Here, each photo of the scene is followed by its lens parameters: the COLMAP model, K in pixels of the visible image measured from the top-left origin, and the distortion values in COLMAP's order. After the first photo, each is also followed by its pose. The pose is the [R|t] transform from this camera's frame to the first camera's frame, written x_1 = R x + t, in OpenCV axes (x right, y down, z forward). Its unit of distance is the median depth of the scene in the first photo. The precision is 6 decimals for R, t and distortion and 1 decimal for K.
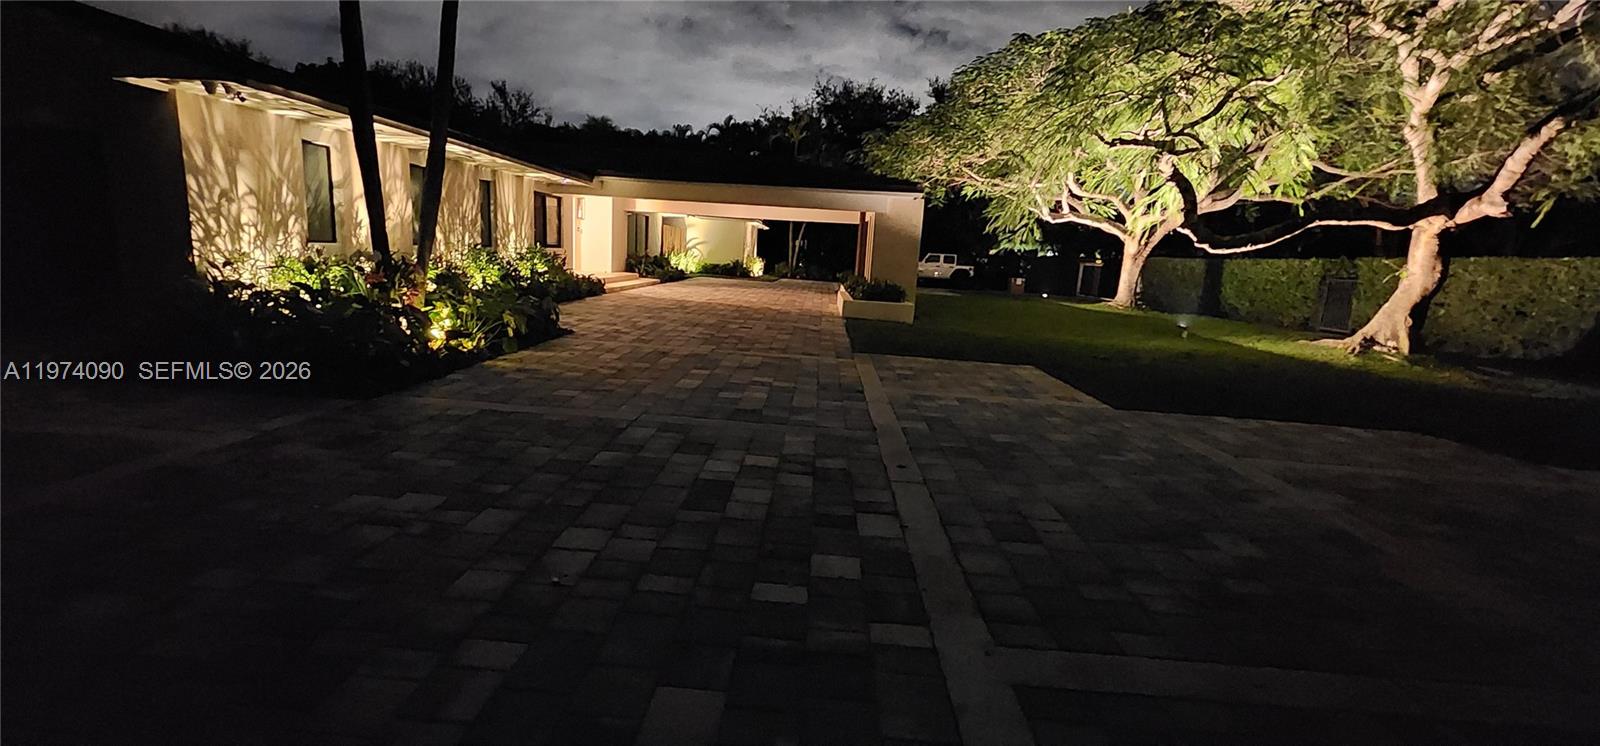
lens RADIAL K [[689.8, 0, 800.0], [0, 689.8, 373.0], [0, 0, 1]] dist [0.001580, -0.000044]
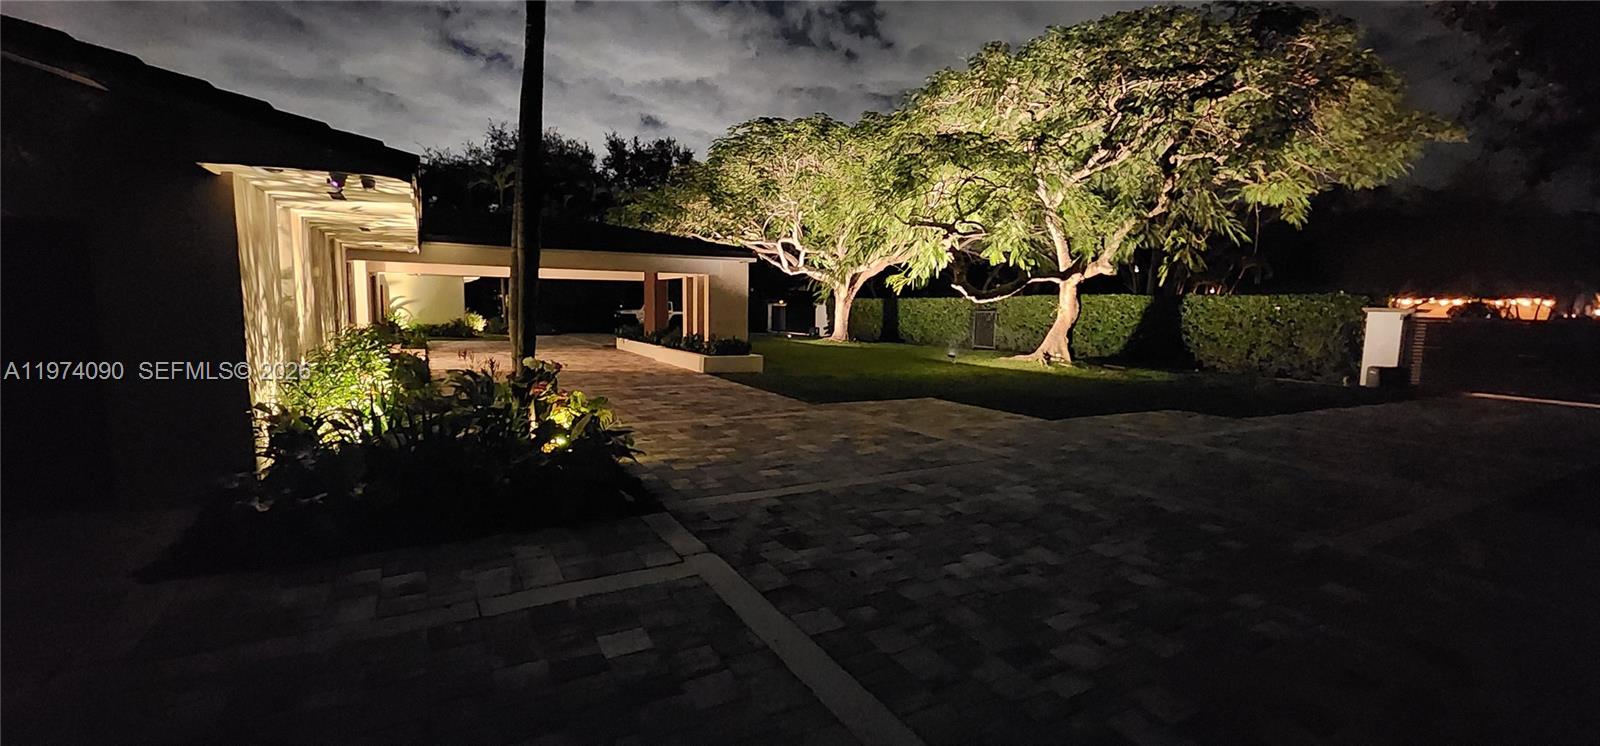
lens RADIAL K [[689.8, 0, 800.0], [0, 689.8, 373.0], [0, 0, 1]] dist [0.001580, -0.000044]
pose [[0.836608, -0.099041, 0.538775, -0.520640], [0.125855, 0.991962, -0.013080, -0.064341], [-0.533149, 0.078750, 0.842348, 0.021554]]
